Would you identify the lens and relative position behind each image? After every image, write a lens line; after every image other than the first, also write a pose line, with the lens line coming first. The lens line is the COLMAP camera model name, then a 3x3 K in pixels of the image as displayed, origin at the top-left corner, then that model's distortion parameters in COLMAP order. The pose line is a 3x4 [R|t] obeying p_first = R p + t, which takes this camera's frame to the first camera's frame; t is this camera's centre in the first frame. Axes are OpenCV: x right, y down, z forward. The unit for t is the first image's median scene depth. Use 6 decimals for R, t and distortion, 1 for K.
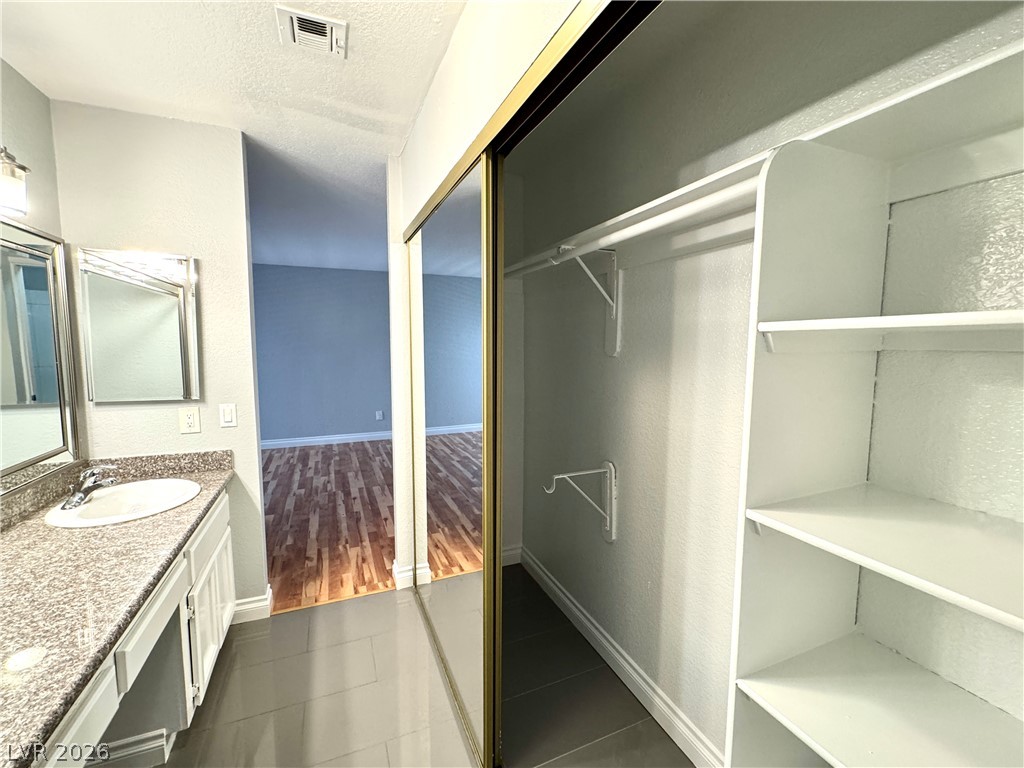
lens RADIAL K [[435.8, 0, 512.0], [0, 435.8, 384.0], [0, 0, 1]] dist [-0.003663, 0.000507]
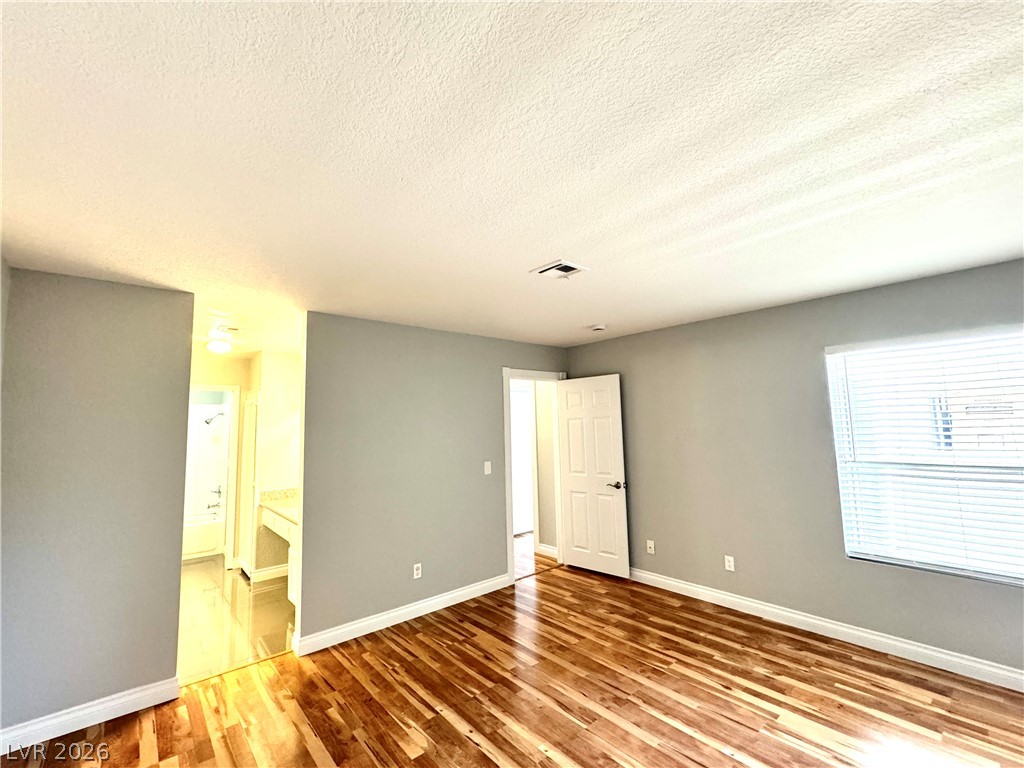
lens RADIAL K [[435.8, 0, 512.0], [0, 435.8, 384.0], [0, 0, 1]] dist [-0.003663, 0.000507]
pose [[-0.950309, -0.007189, -0.311227, -0.602730], [-0.006228, 0.999972, -0.004081, -0.222856], [0.311247, -0.001940, -0.950327, 1.931636]]
